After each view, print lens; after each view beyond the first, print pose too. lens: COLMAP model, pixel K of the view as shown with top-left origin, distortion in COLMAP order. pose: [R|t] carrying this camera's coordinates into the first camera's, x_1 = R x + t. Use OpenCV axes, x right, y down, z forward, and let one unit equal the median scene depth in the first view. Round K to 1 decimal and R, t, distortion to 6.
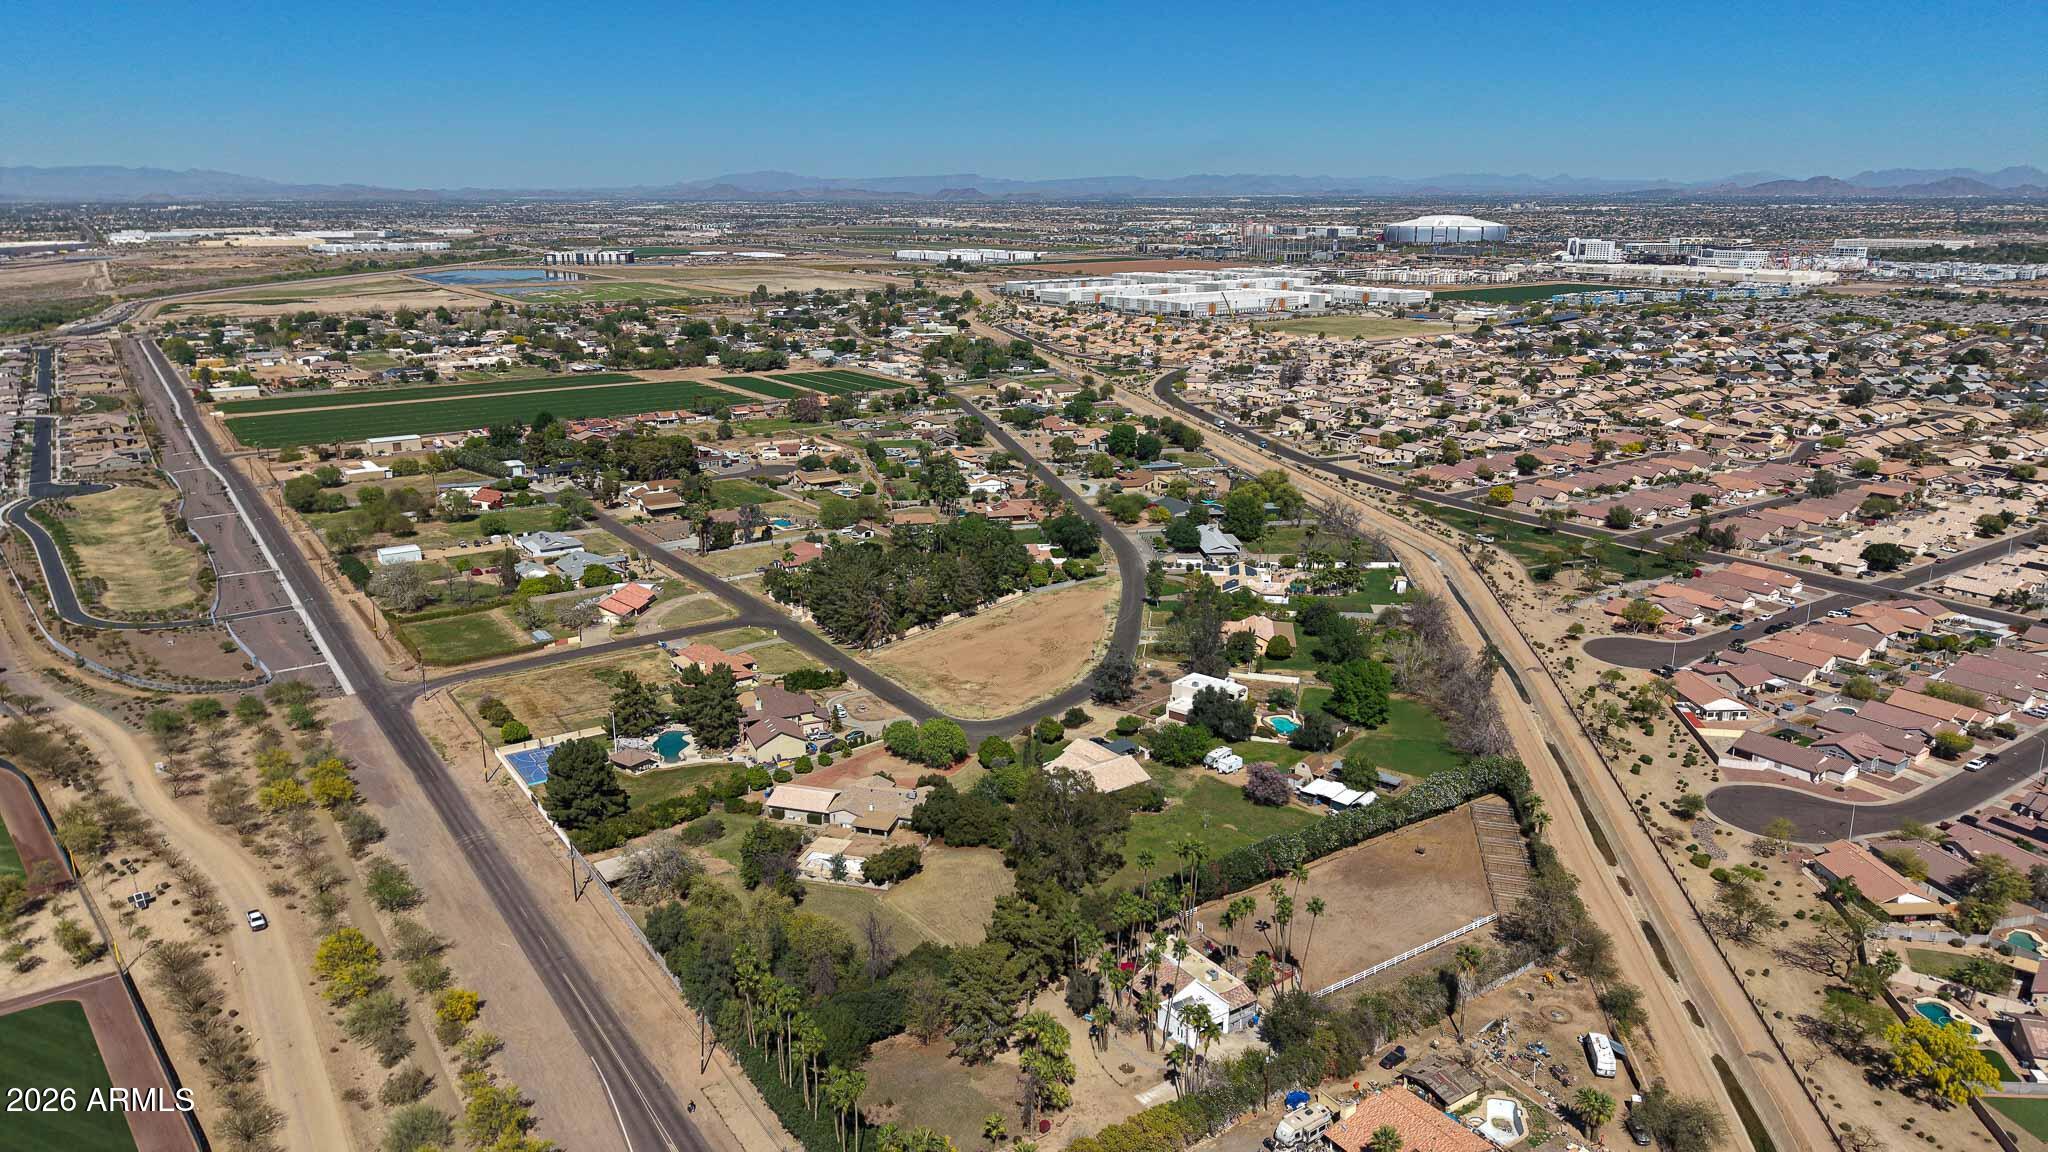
lens RADIAL K [[1364.3, 0, 1031.6], [0, 1364.3, 587.2], [0, 0, 1]] dist [0.045497, -0.054351]
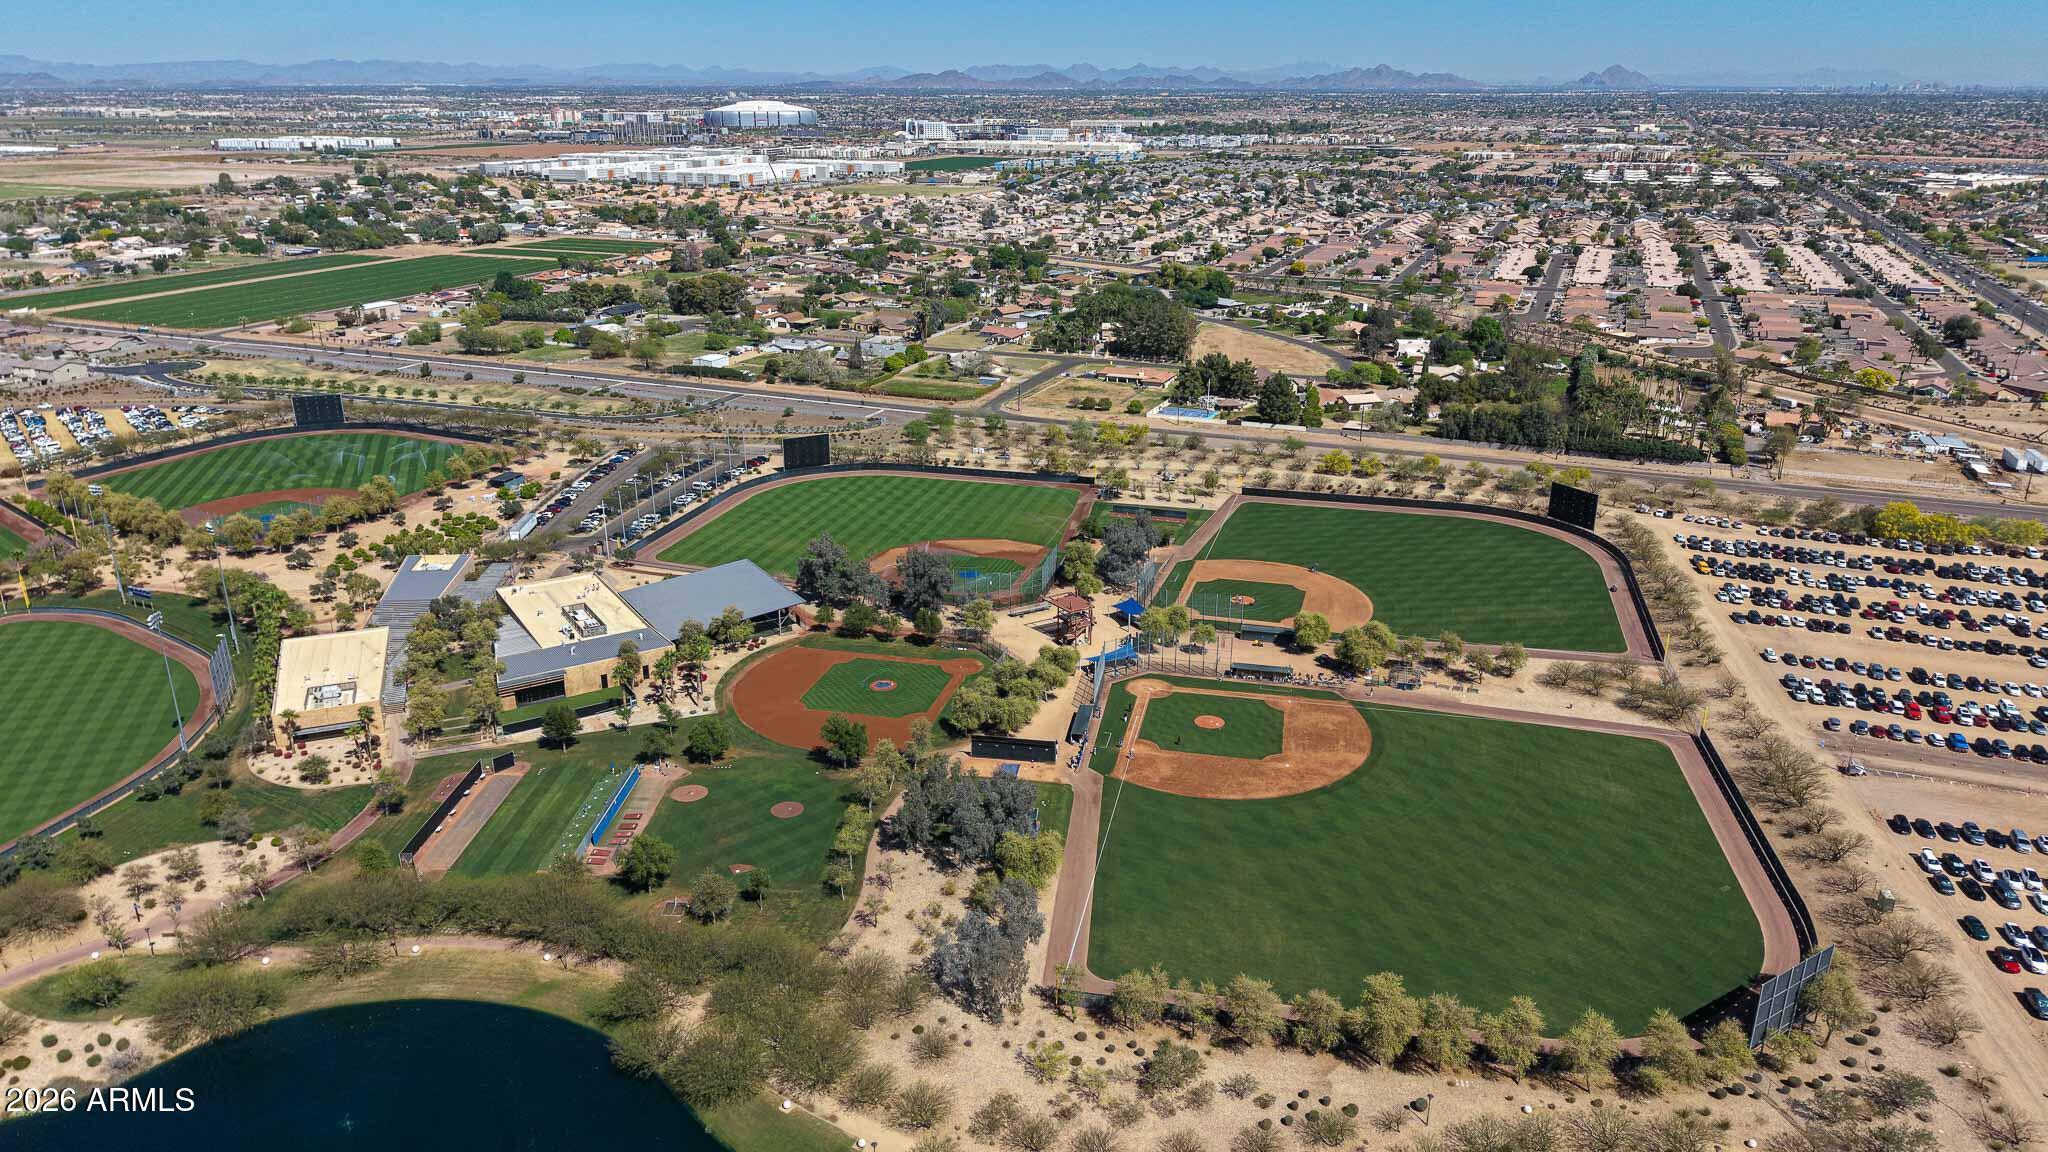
lens RADIAL K [[1364.3, 0, 1025.7], [0, 1364.3, 574.6], [0, 0, 1]] dist [0.045497, -0.054351]
pose [[0.842795, -0.178269, 0.507855, -0.450179], [0.145704, 0.983892, 0.103570, 0.039017], [-0.518138, -0.013292, 0.855194, -0.089577]]
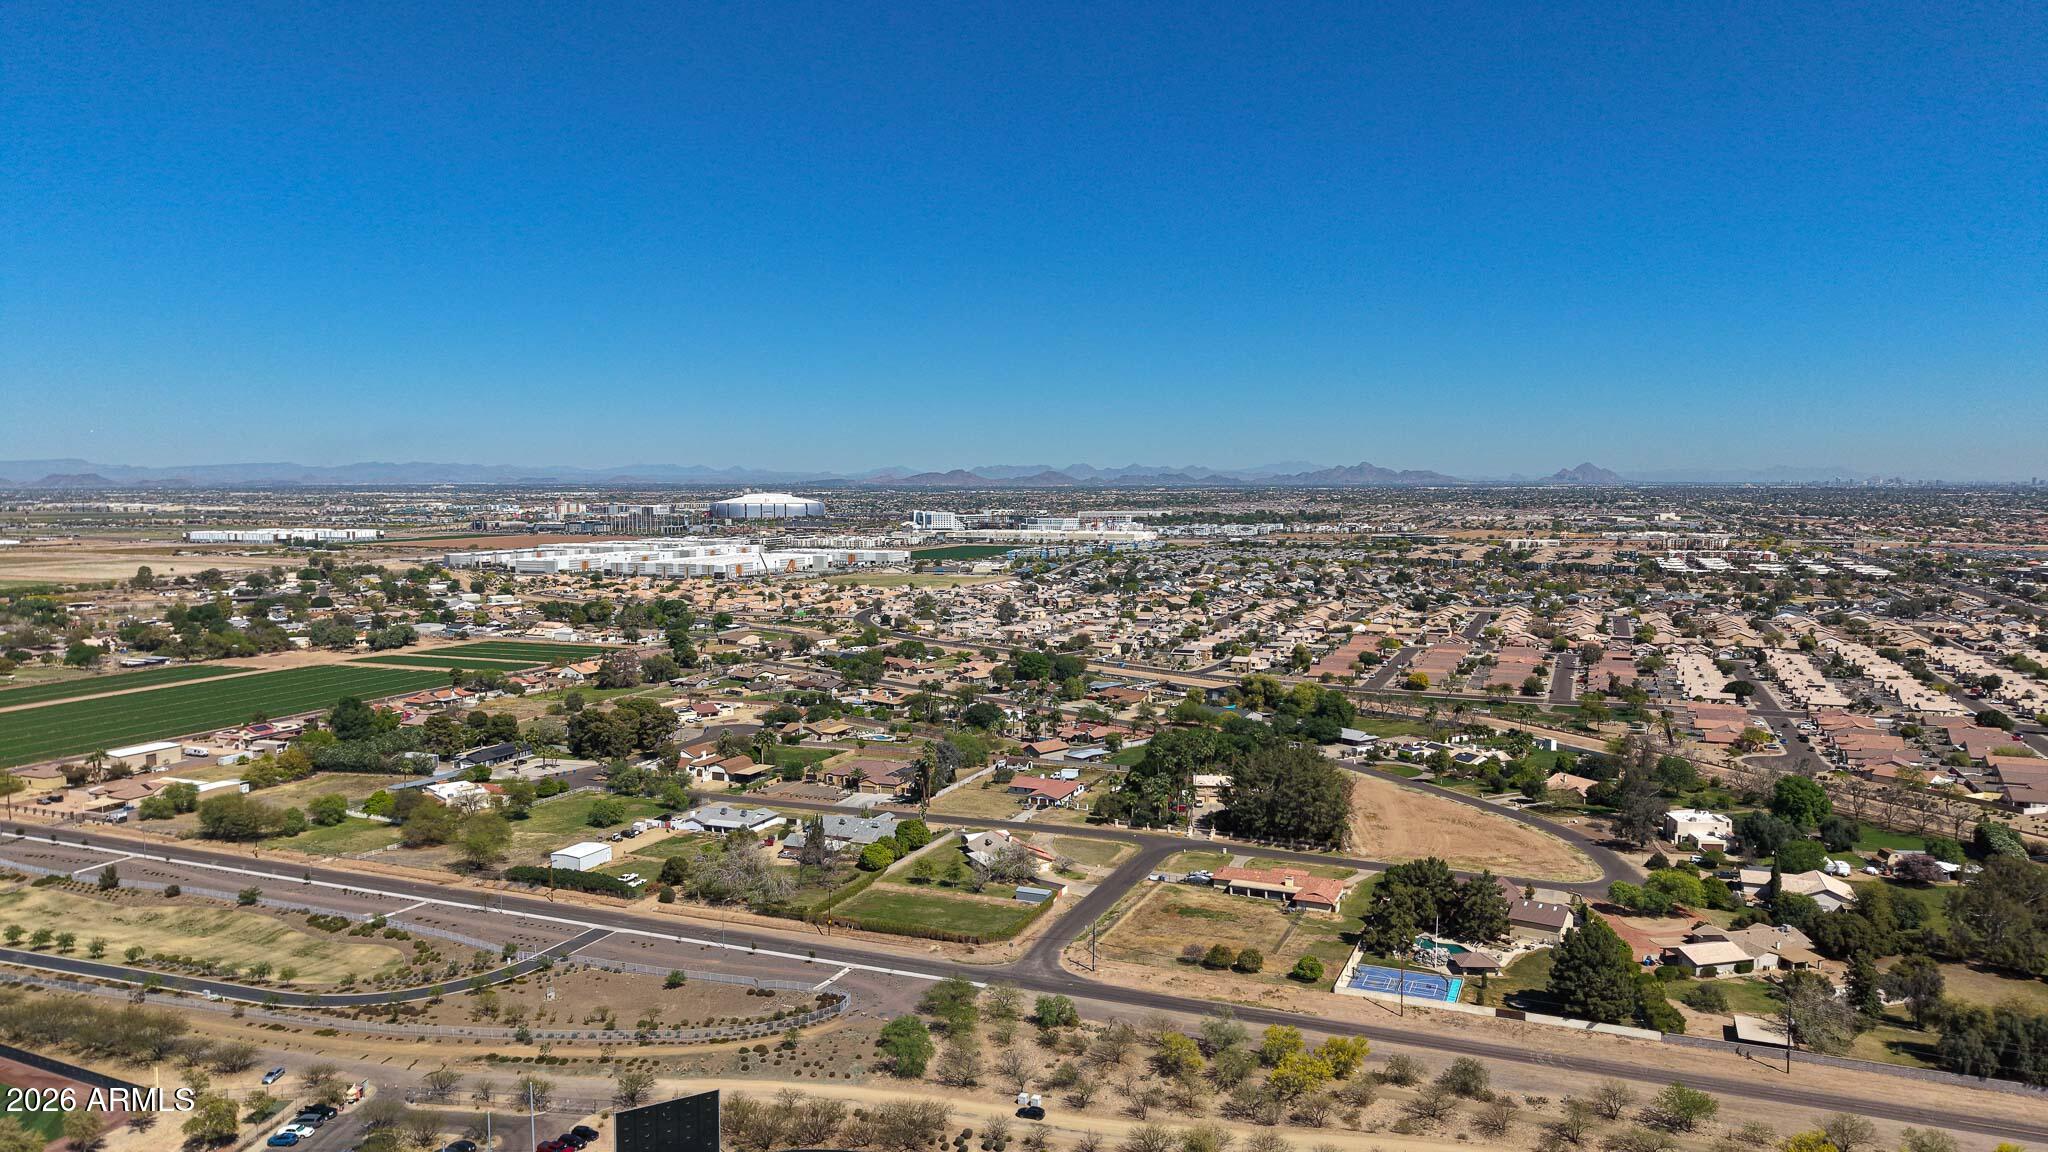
lens RADIAL K [[1364.3, 0, 1029.1], [0, 1364.3, 581.1], [0, 0, 1]] dist [0.045497, -0.054351]
pose [[0.842401, -0.038221, 0.537493, -0.337002], [0.148472, 0.975334, -0.163341, -0.005861], [-0.517992, 0.217402, 0.827297, 0.114395]]
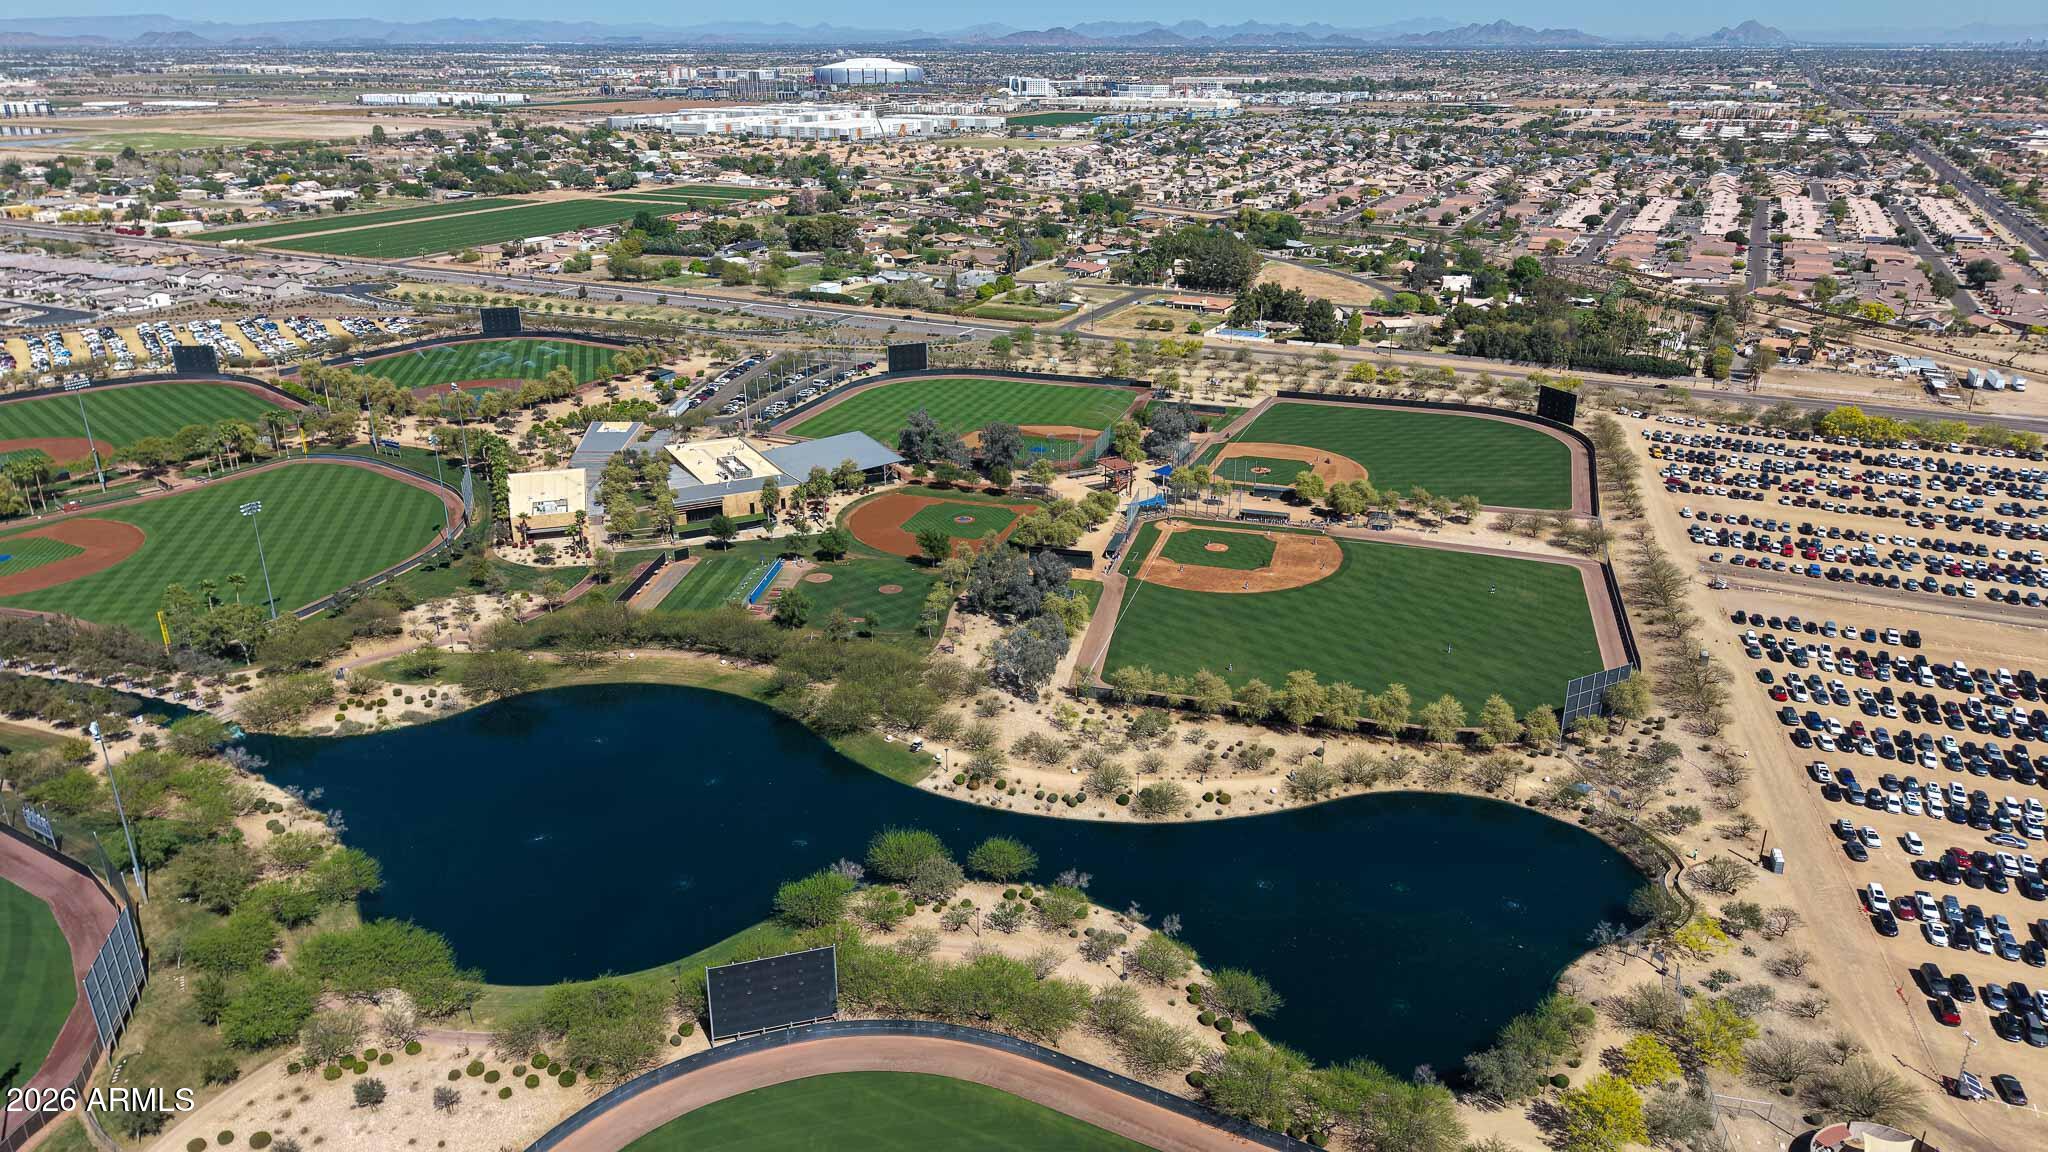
lens RADIAL K [[1364.3, 0, 1029.7], [0, 1364.3, 568.4], [0, 0, 1]] dist [0.045497, -0.054351]
pose [[0.878528, -0.169388, 0.446651, -0.485290], [0.130016, 0.984509, 0.117635, 0.060214], [-0.459658, -0.045274, 0.886941, -0.164519]]
